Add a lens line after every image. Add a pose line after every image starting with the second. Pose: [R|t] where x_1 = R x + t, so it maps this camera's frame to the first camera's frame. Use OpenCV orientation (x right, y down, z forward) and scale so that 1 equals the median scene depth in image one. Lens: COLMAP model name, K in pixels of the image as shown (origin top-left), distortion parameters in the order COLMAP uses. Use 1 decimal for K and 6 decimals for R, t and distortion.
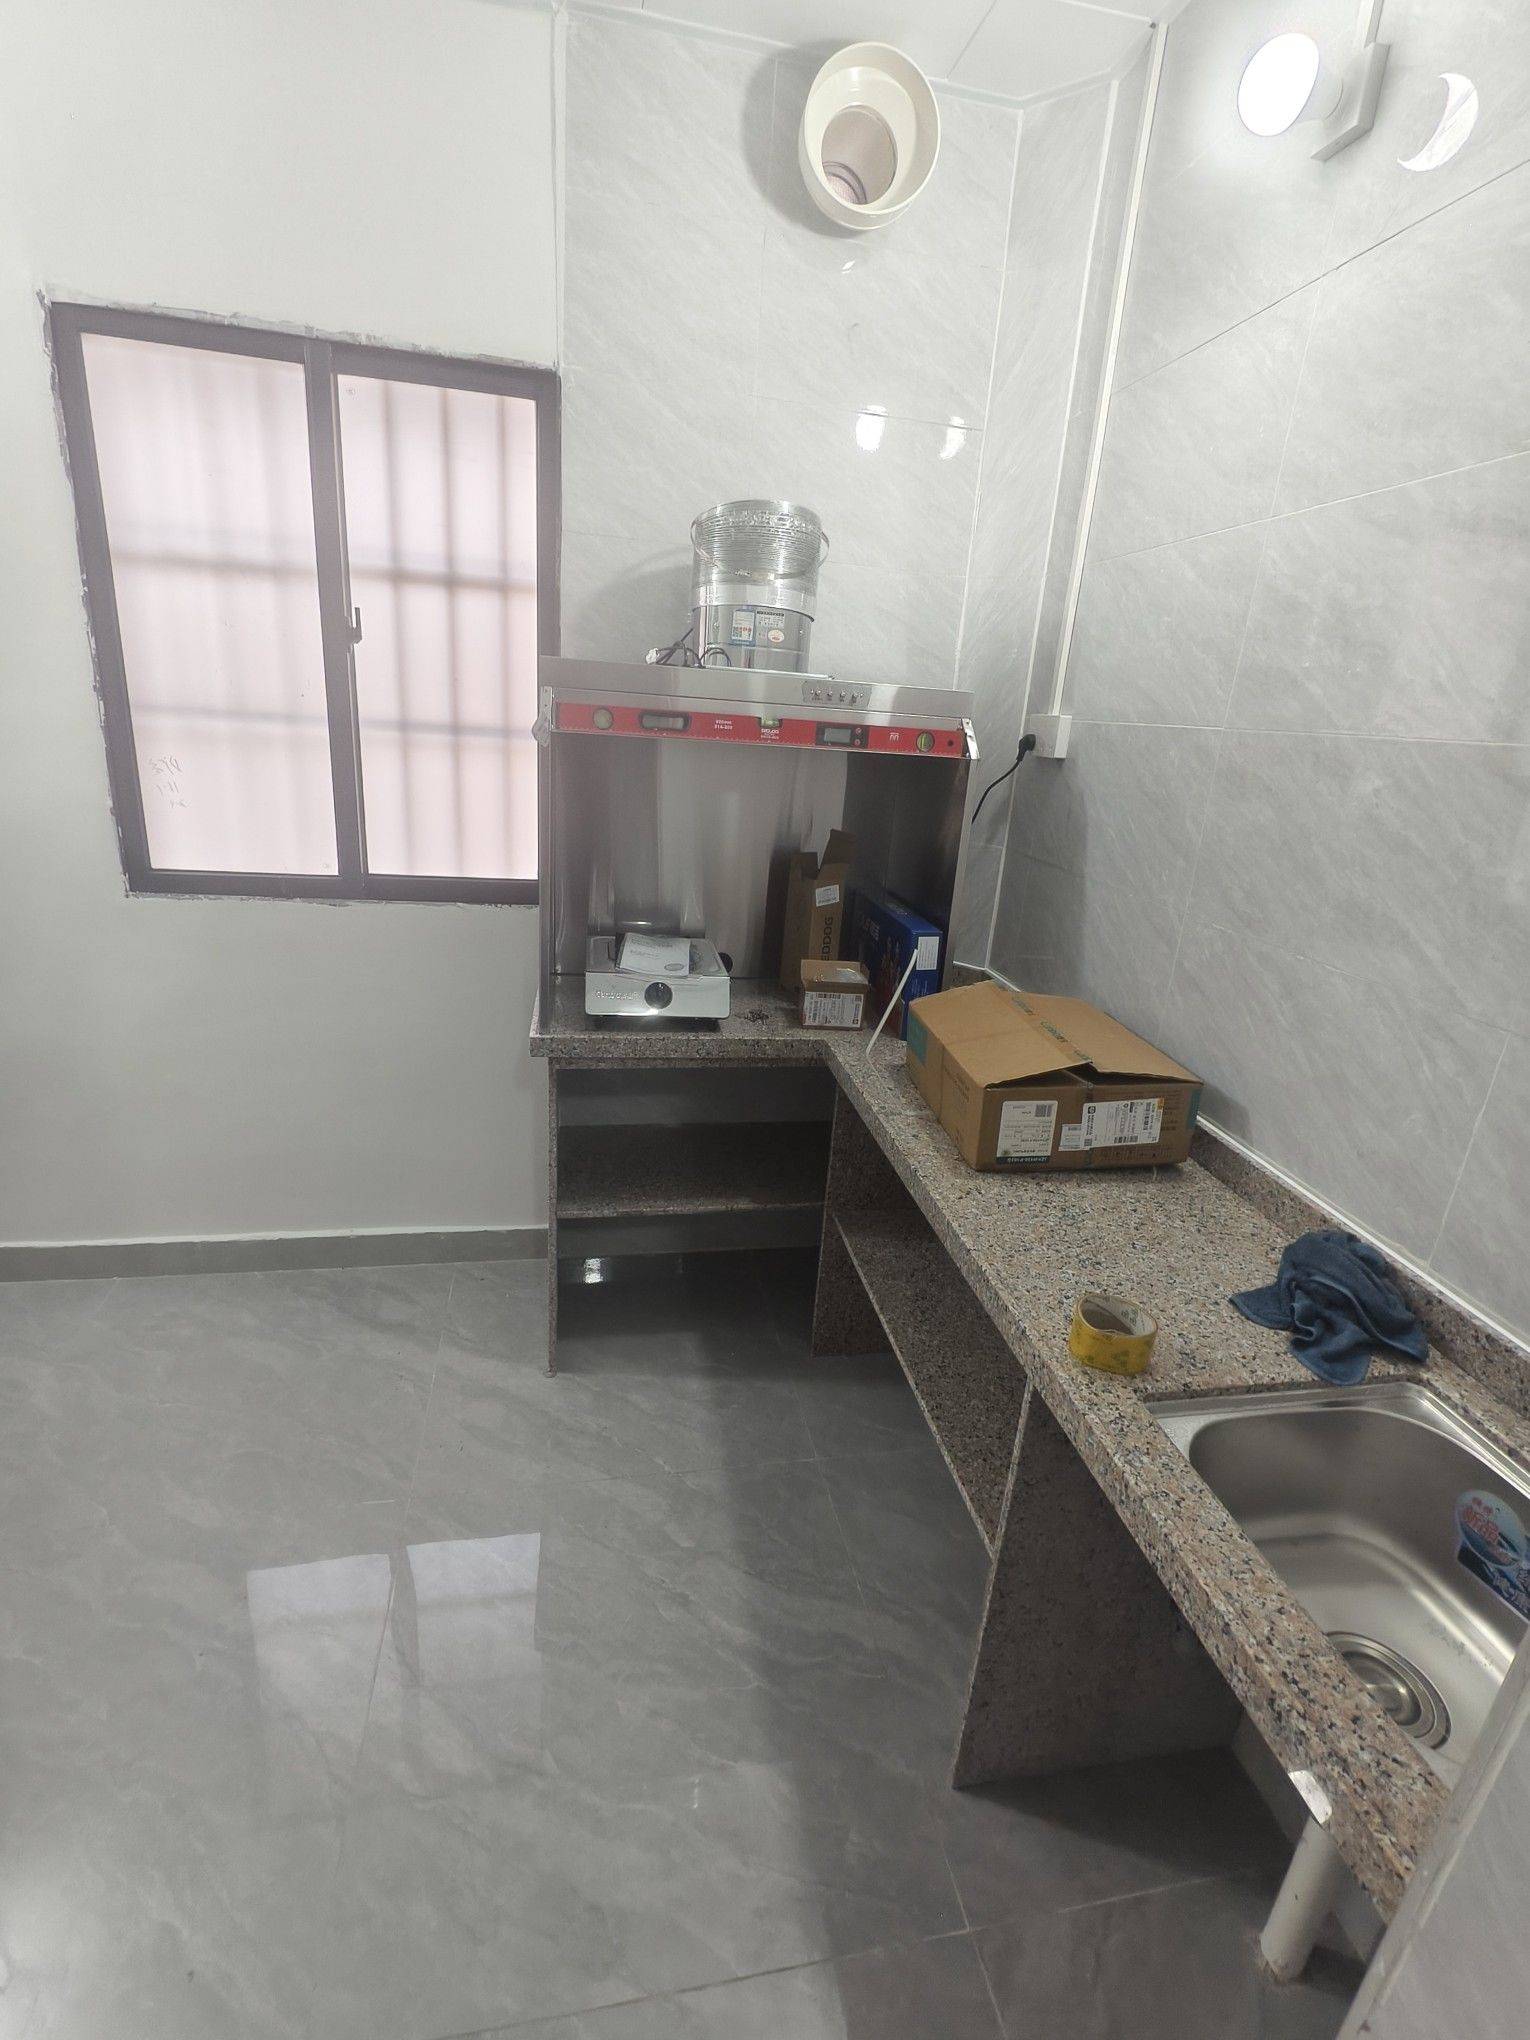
lens RADIAL K [[930.9, 0, 773.2], [0, 930.9, 1021.0], [0, 0, 1]] dist [-0.003577, -0.000165]
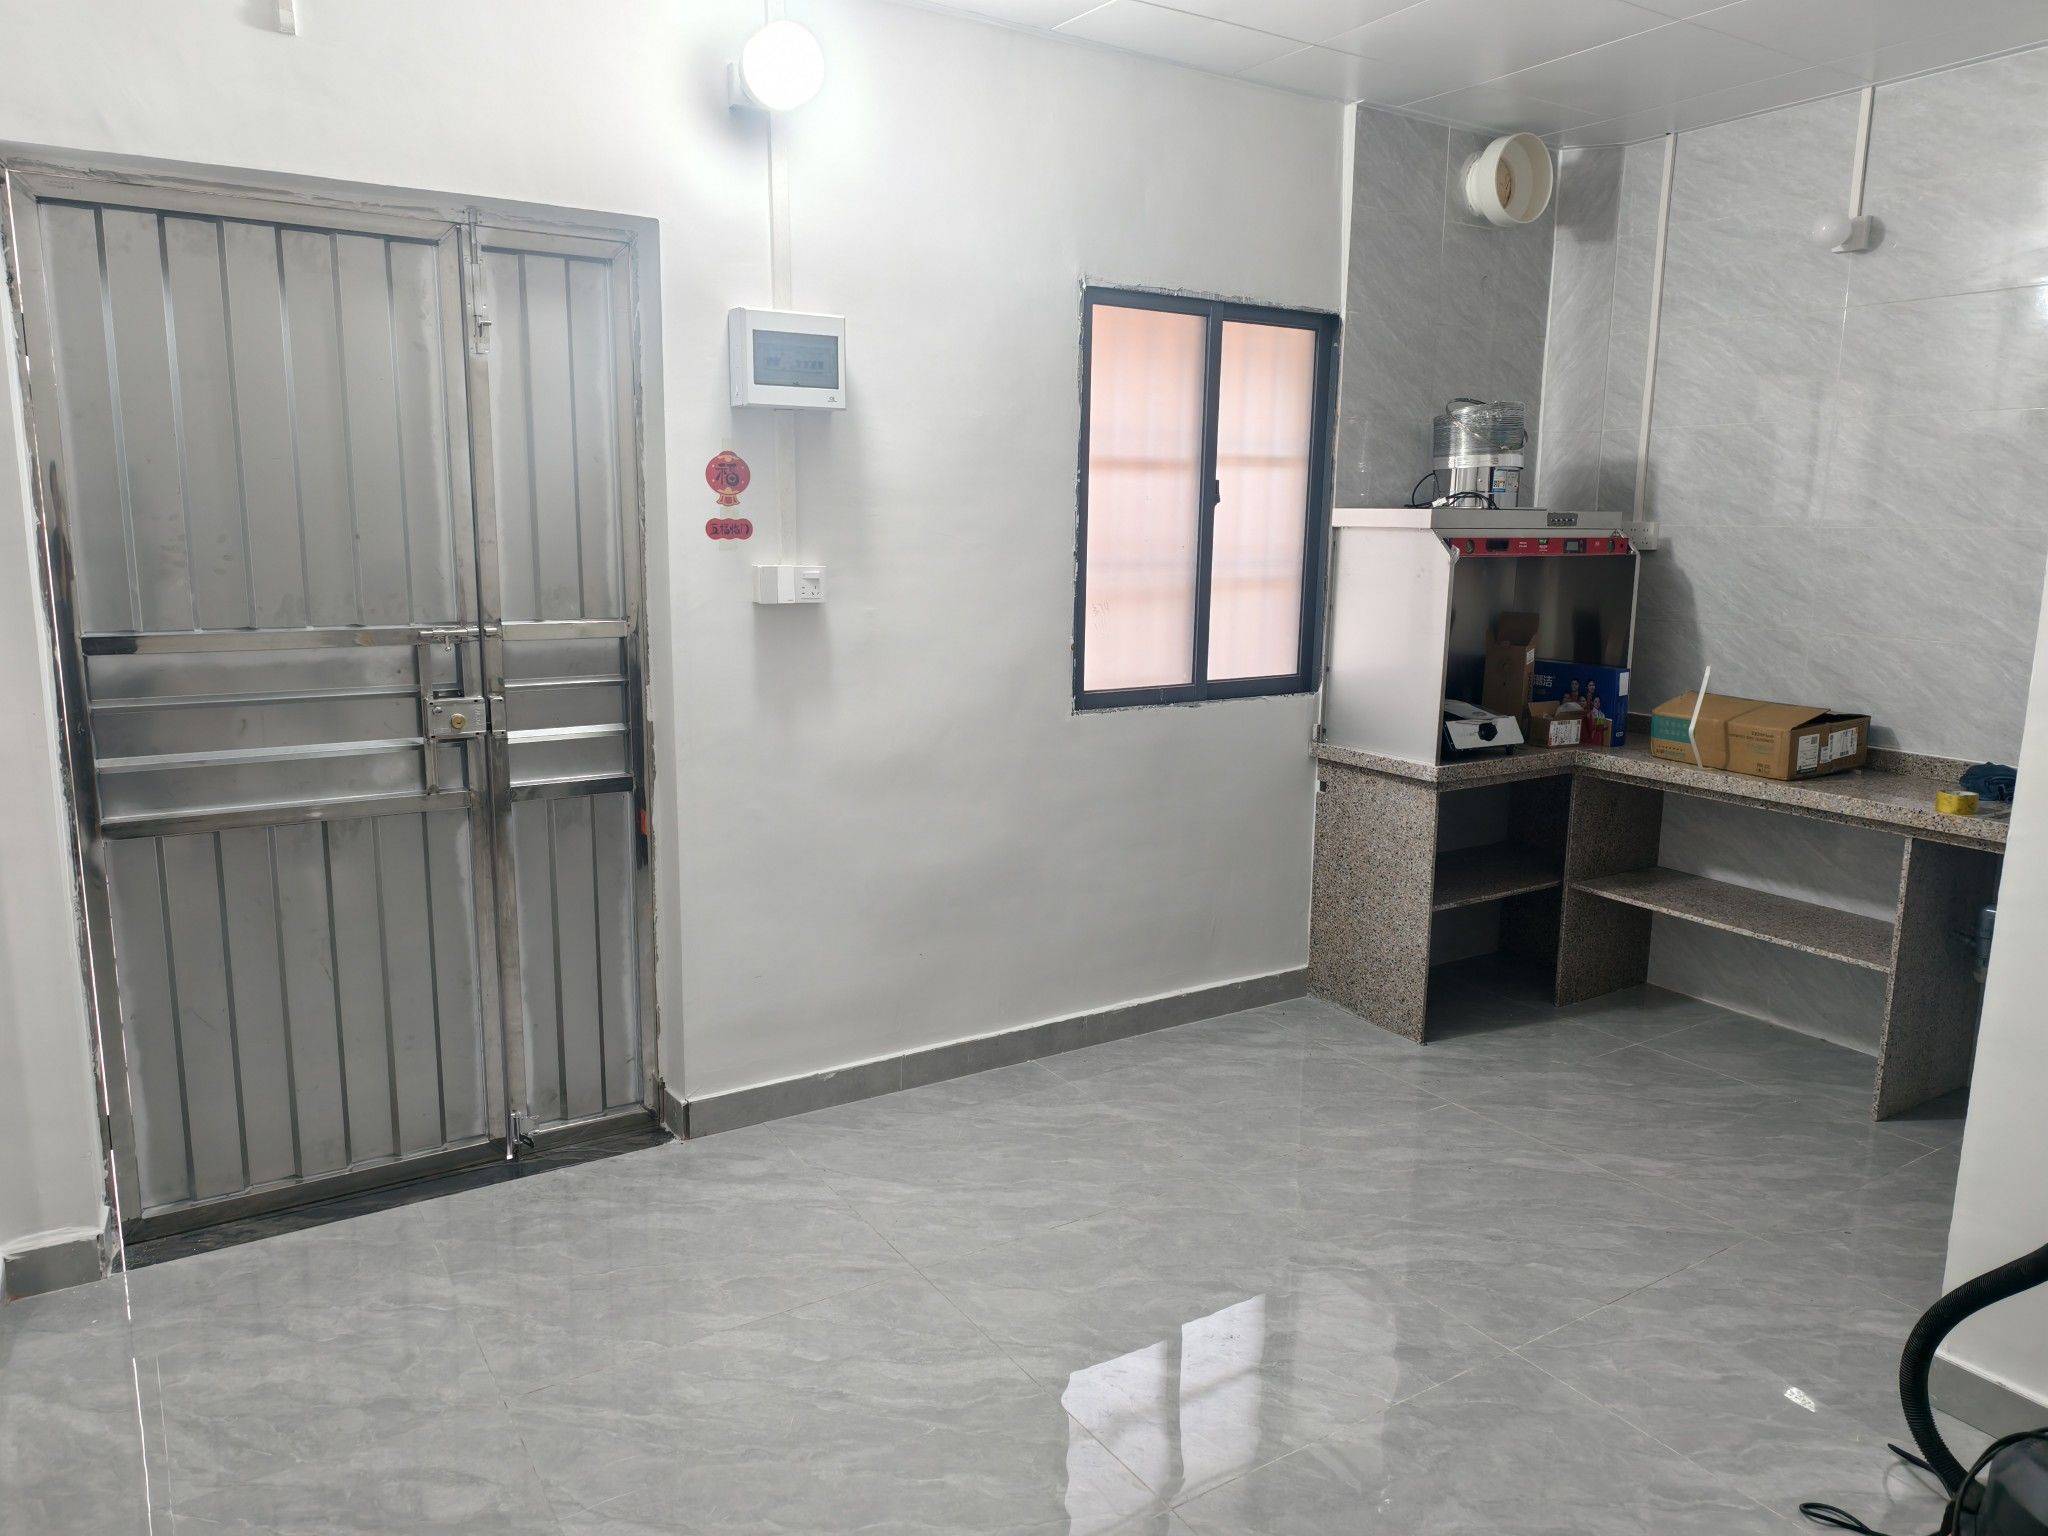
lens RADIAL K [[1390.4, 0, 1007.4], [0, 1390.4, 765.5], [0, 0, 1]] dist [0.015171, -0.014252]
pose [[0.929613, -0.126643, 0.346095, -1.644297], [0.170327, 0.980428, -0.098742, 0.114023], [-0.326816, 0.150741, 0.932989, -0.779515]]
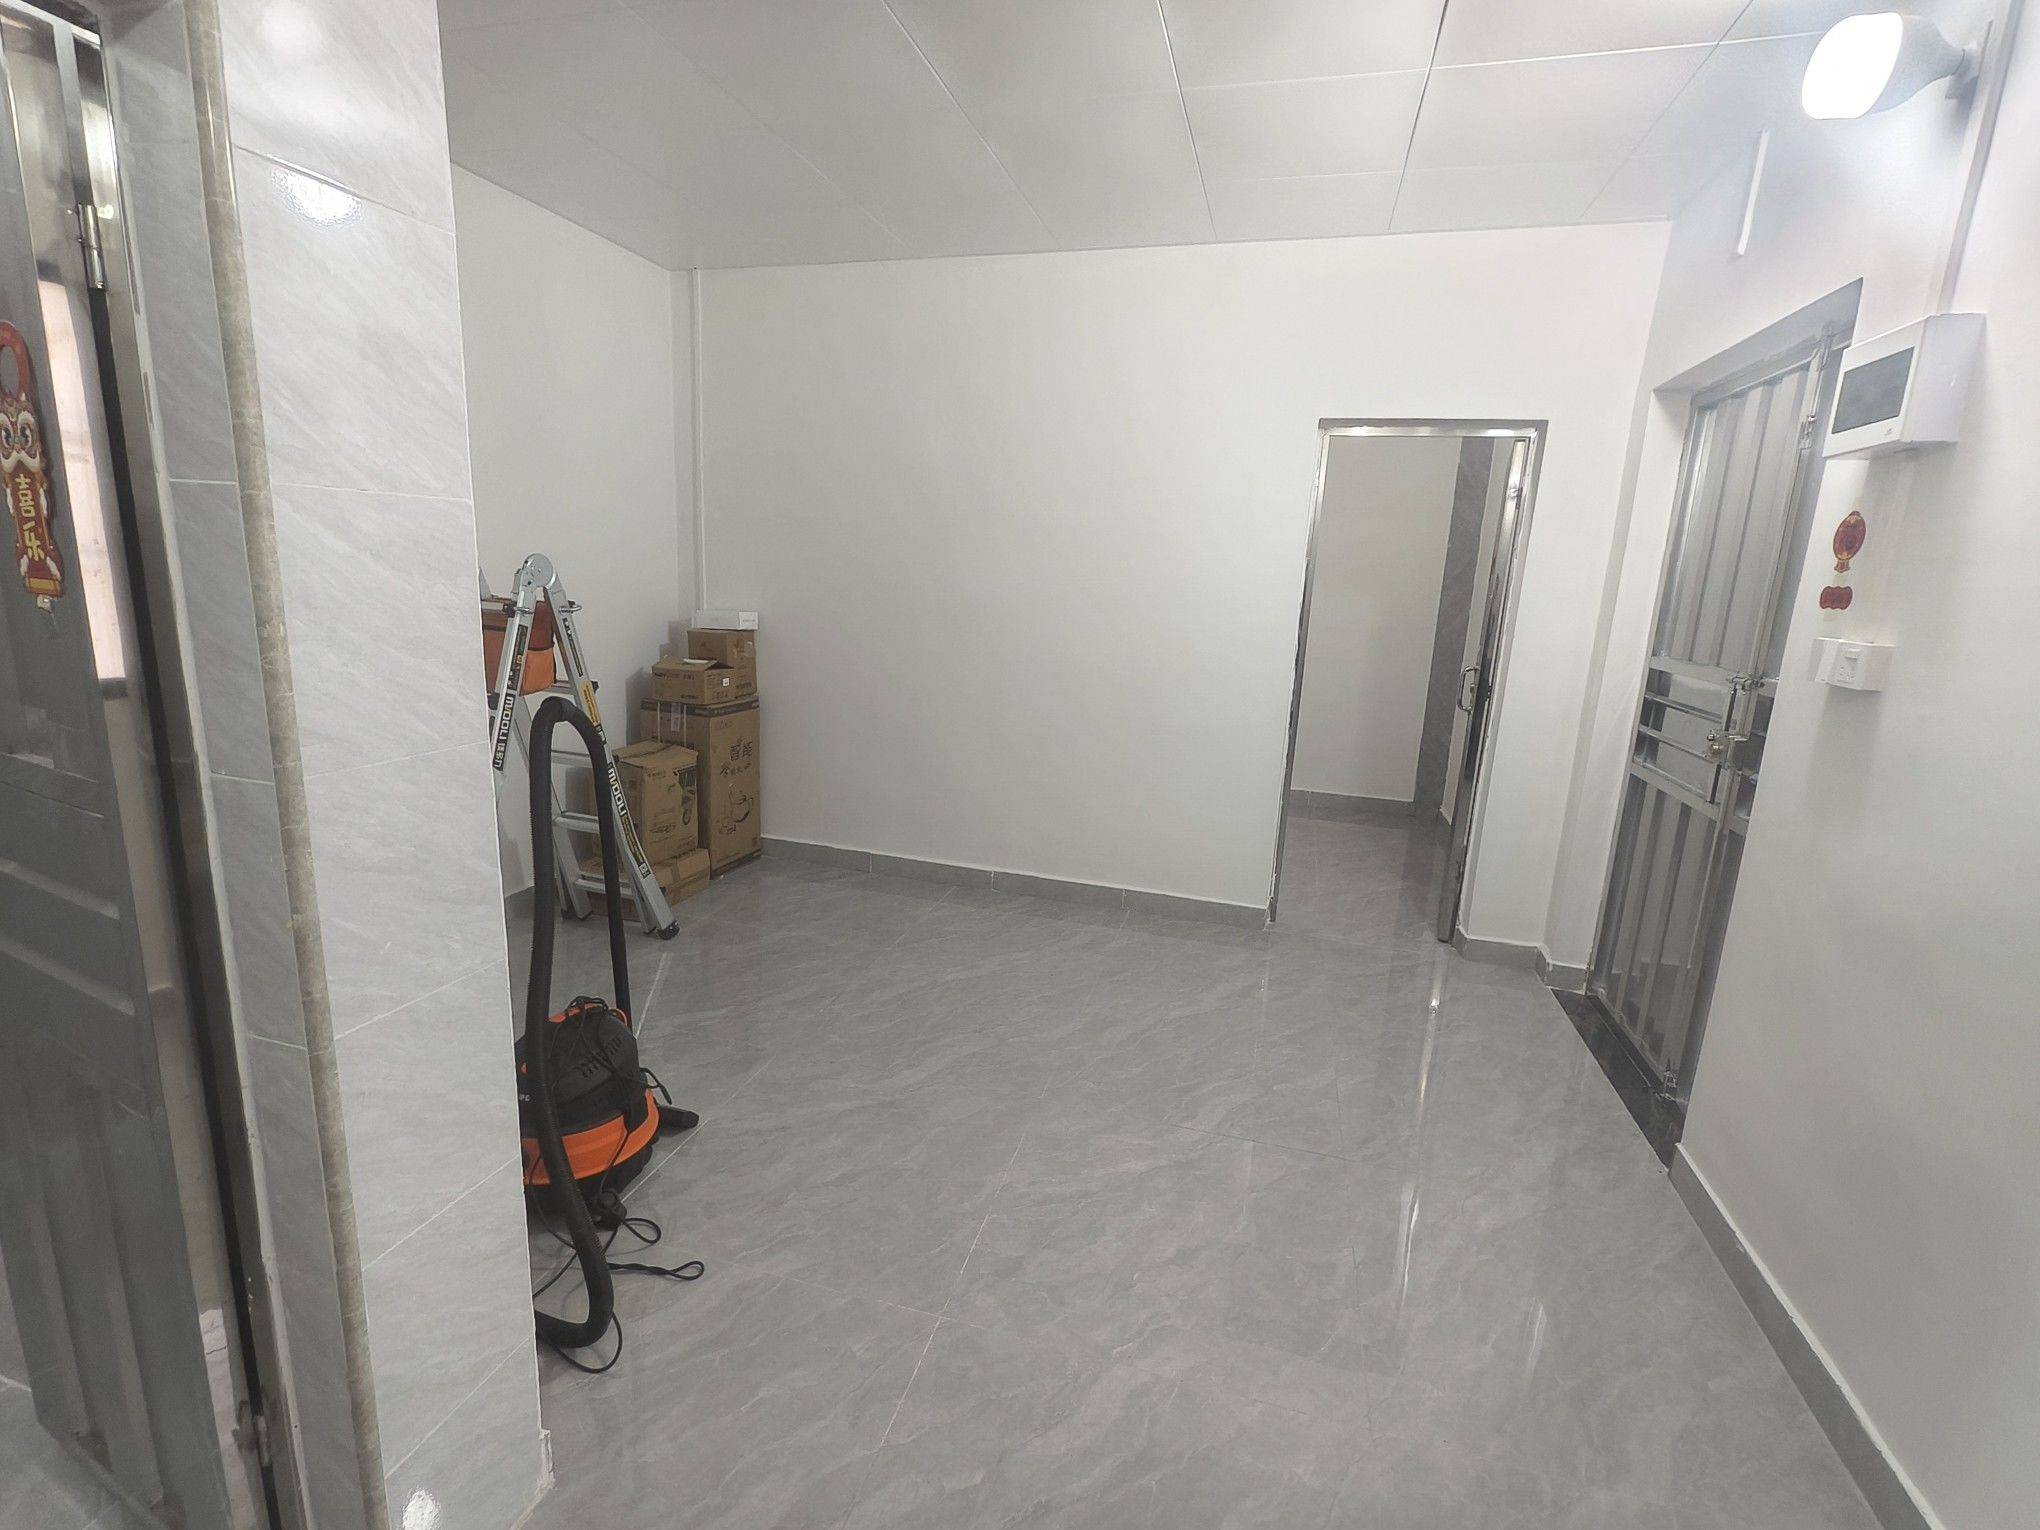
lens RADIAL K [[930.9, 0, 1014.1], [0, 930.9, 770.8], [0, 0, 1]] dist [-0.003577, -0.000165]
pose [[-0.450878, 0.097530, -0.887241, 0.076568], [-0.359911, 0.889757, 0.280706, -0.200533], [0.816806, 0.445892, -0.366070, 0.659084]]
